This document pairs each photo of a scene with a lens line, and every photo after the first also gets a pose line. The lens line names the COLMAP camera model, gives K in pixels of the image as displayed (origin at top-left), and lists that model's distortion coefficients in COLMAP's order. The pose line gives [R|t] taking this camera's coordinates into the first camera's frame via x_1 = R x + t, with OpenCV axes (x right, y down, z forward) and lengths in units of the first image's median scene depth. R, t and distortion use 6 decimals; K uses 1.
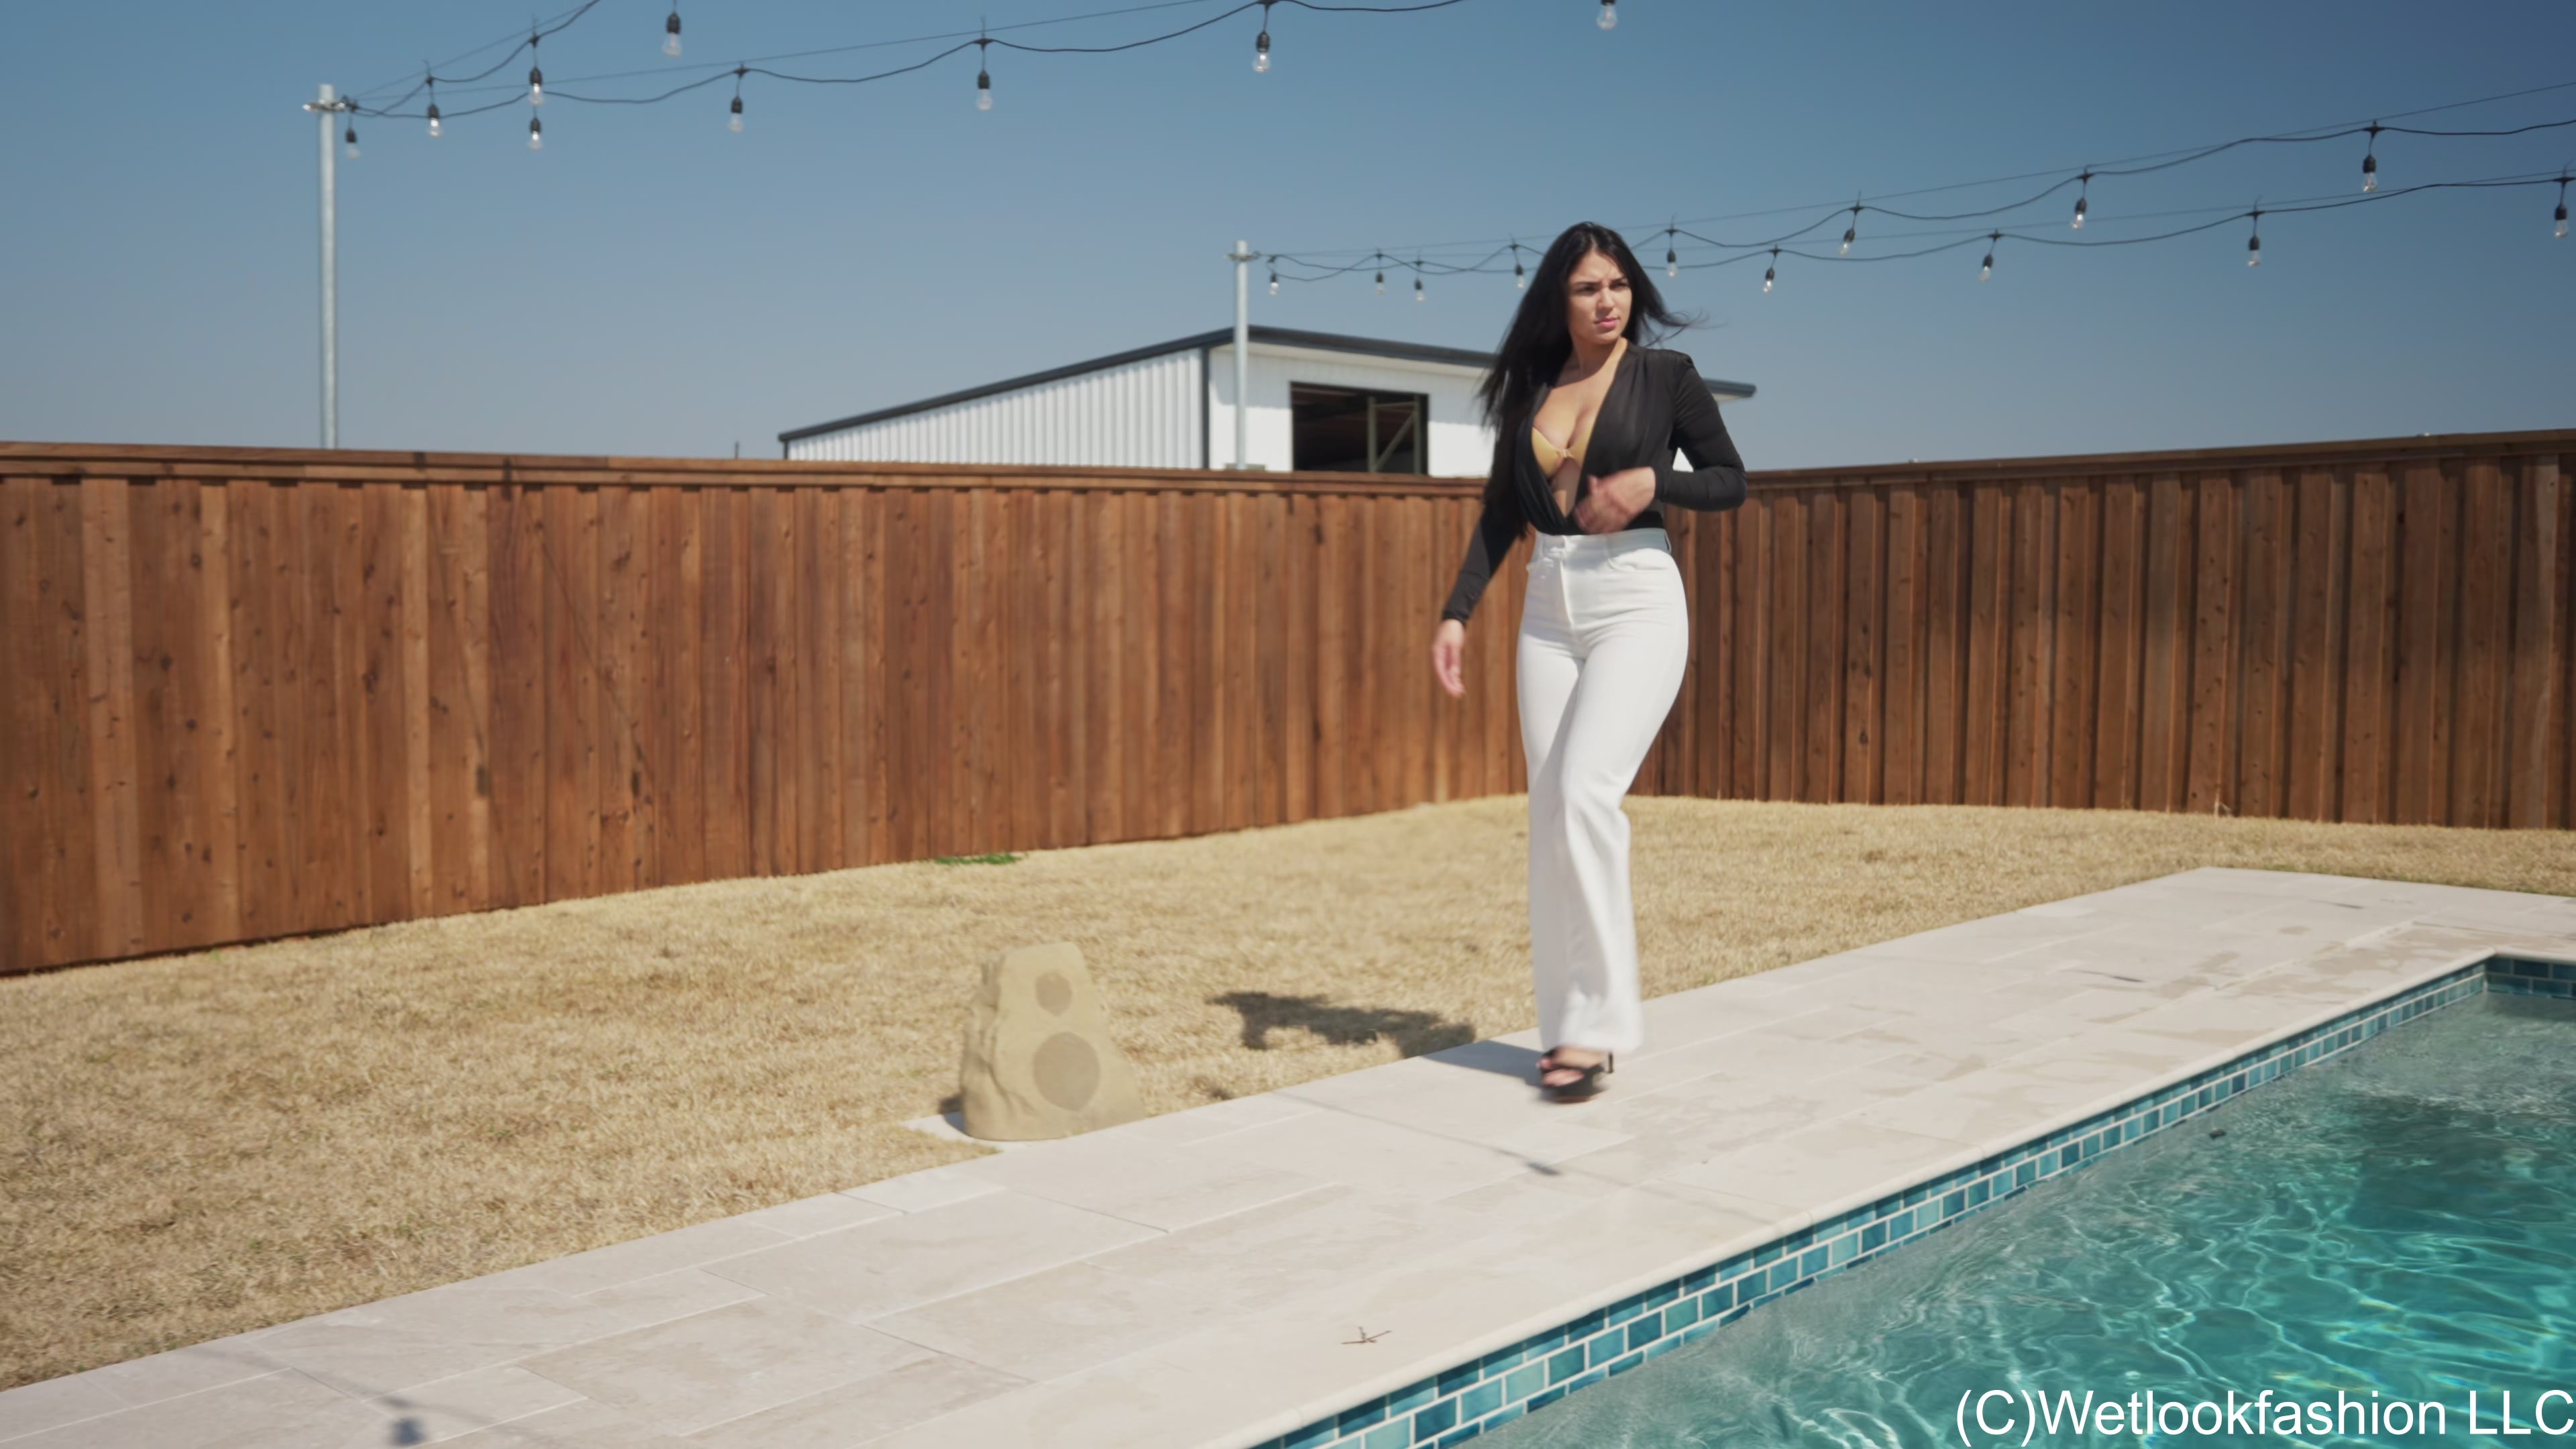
lens RADIAL K [[2268.6, 0, 1248.9], [0, 2268.6, 729.8], [0, 0, 1]] dist [-0.094235, 0.242916]
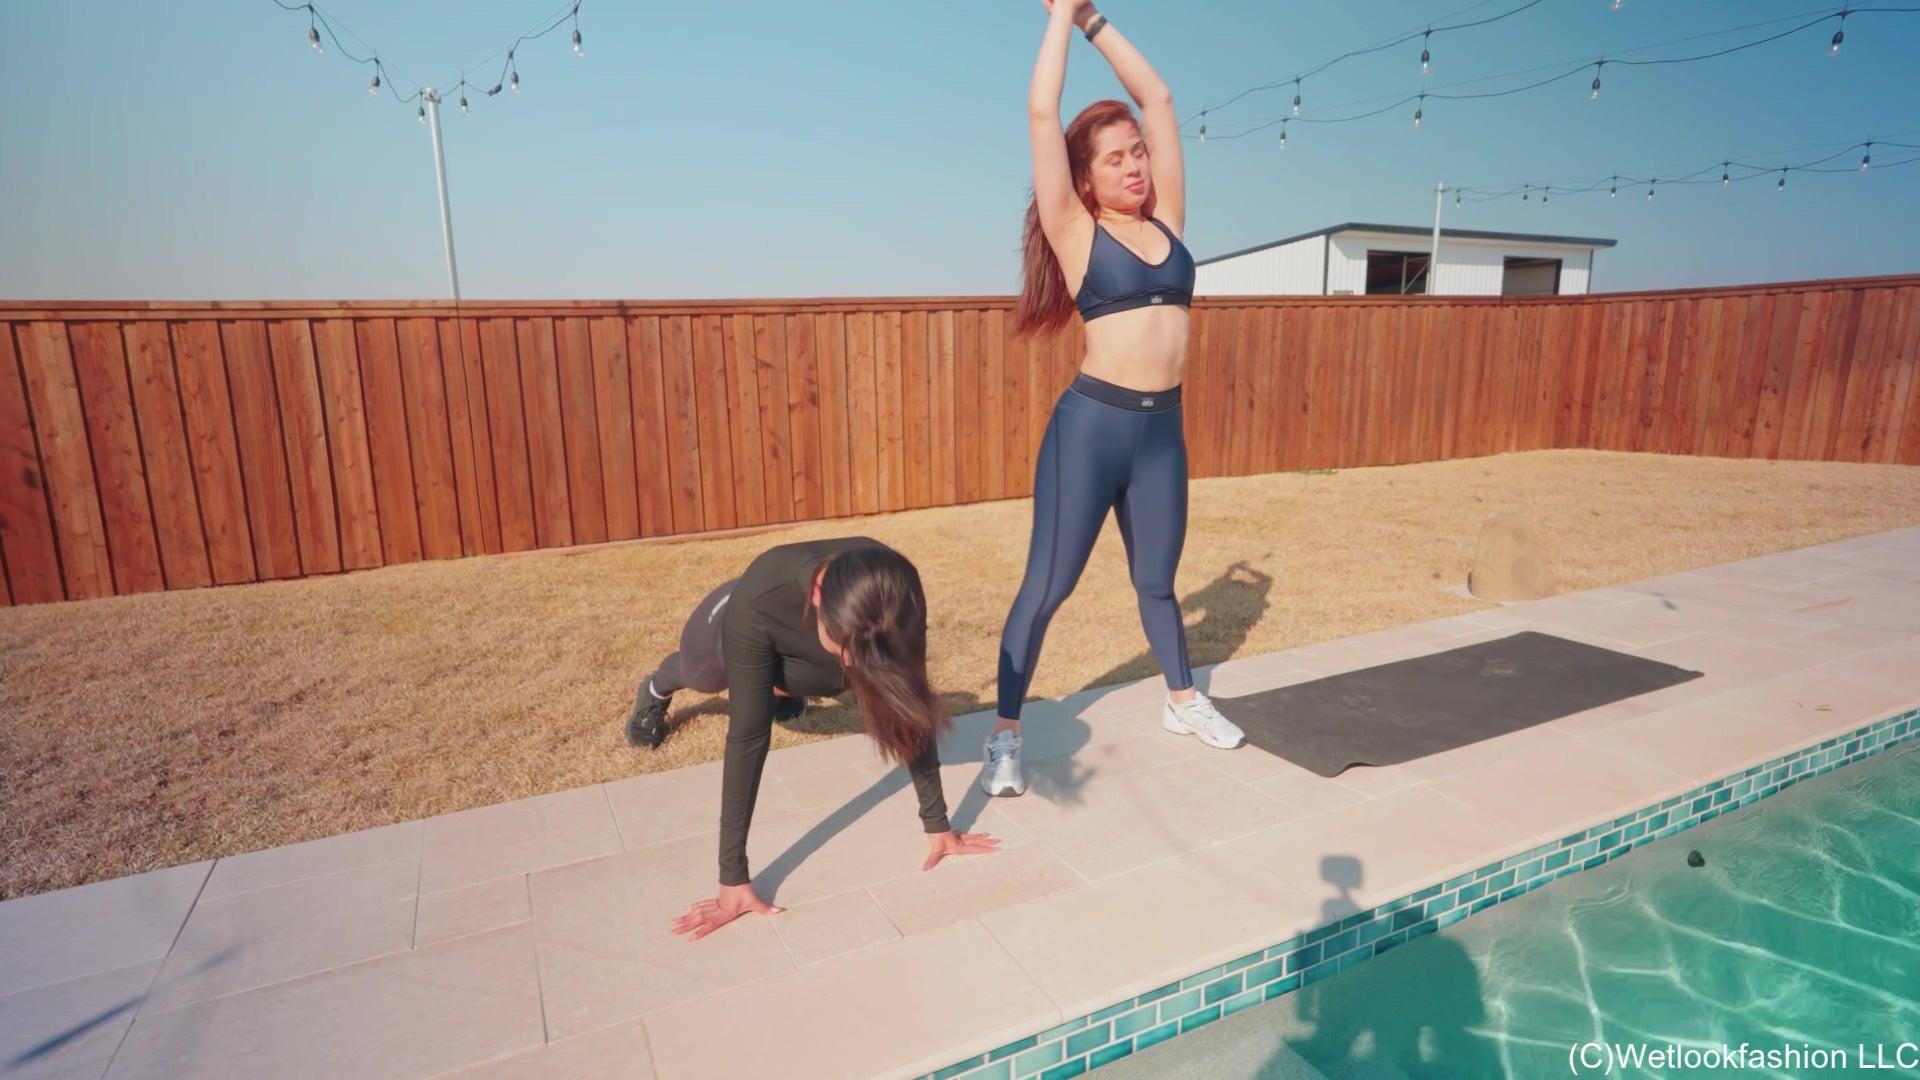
lens RADIAL K [[969.1, 0, 960.0], [0, 969.1, 540.0], [0, 0, 1]] dist [-0.016150, 0.014900]
pose [[0.942946, 0.056455, -0.328126, -0.118777], [-0.012744, 0.990917, 0.133867, -0.000842], [0.332703, -0.122047, 0.935101, -0.033703]]
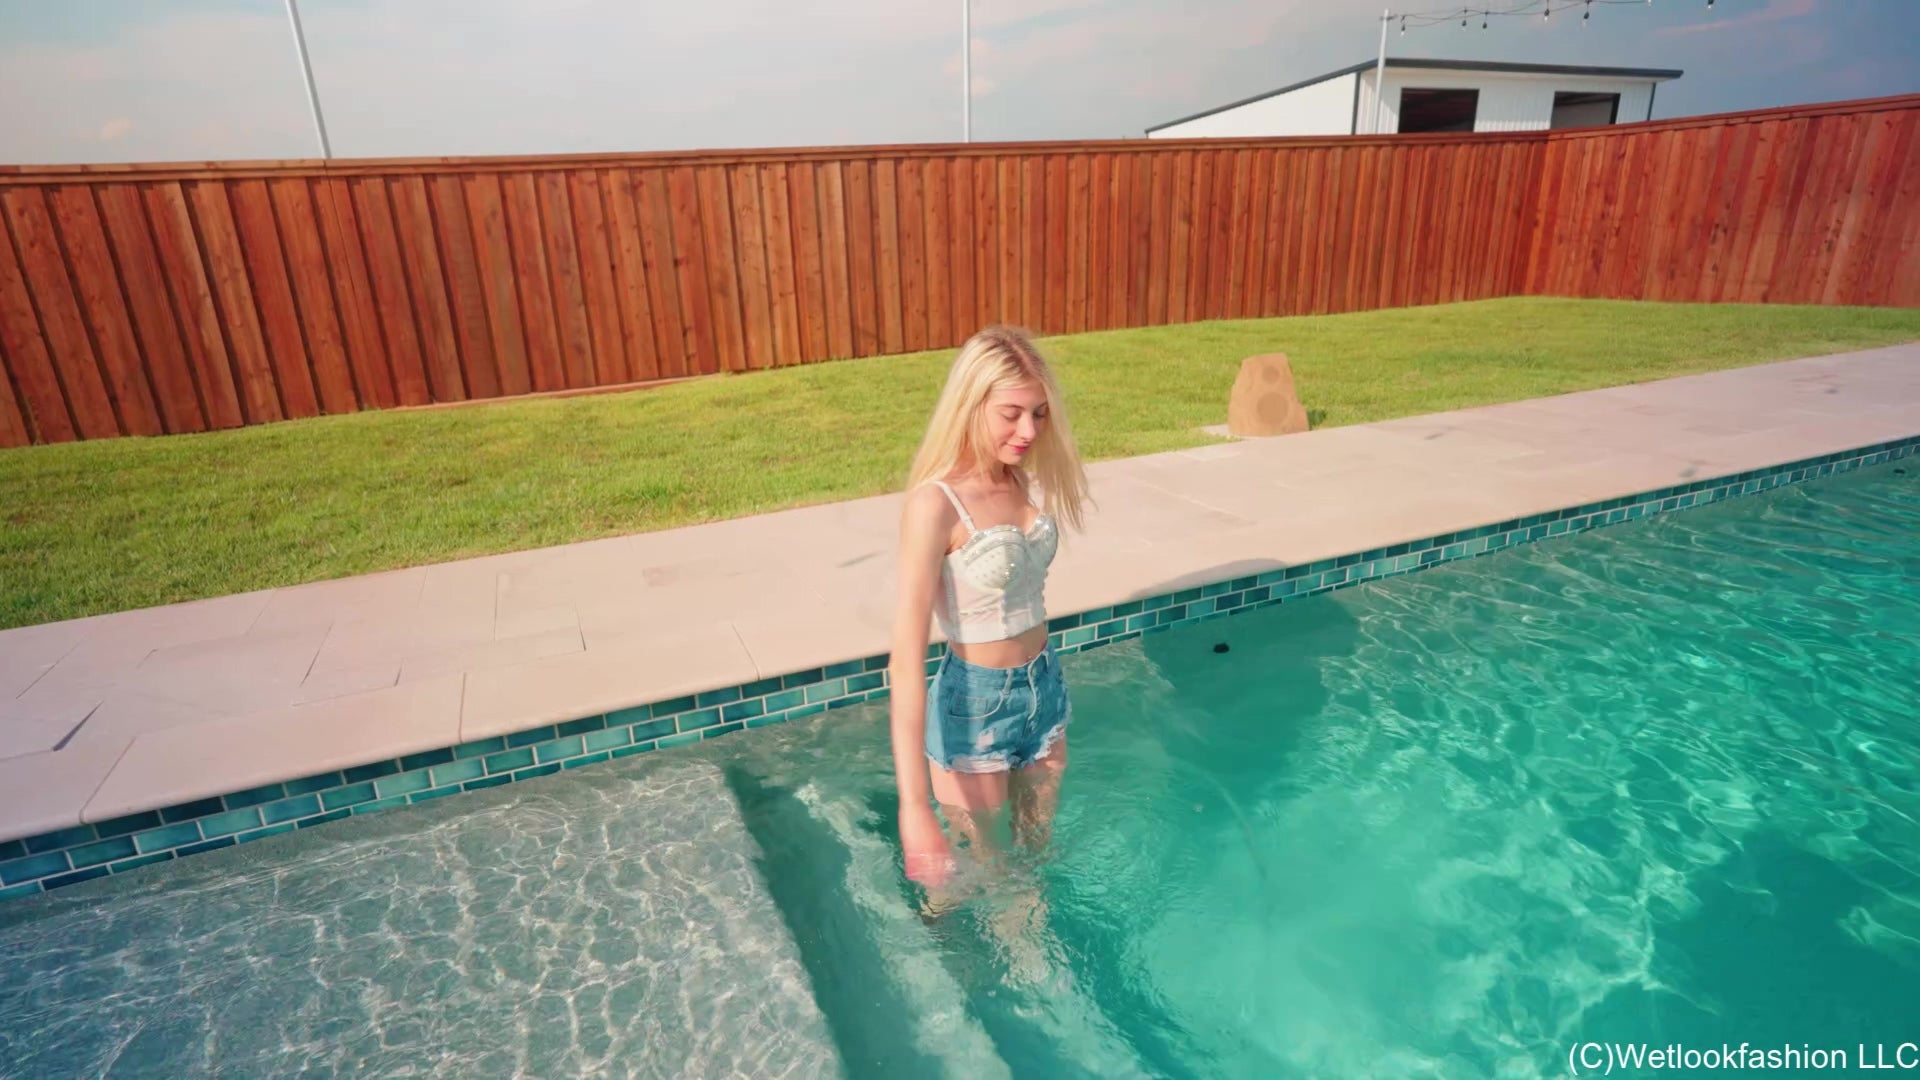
lens RADIAL K [[964.2, 0, 960.0], [0, 964.2, 540.0], [0, 0, 1]] dist [-0.015014, 0.013300]
pose [[0.927854, 0.097859, -0.359876, -0.003868], [0.003078, 0.962918, 0.269777, 0.005034], [0.372932, -0.251421, 0.893146, -0.019589]]
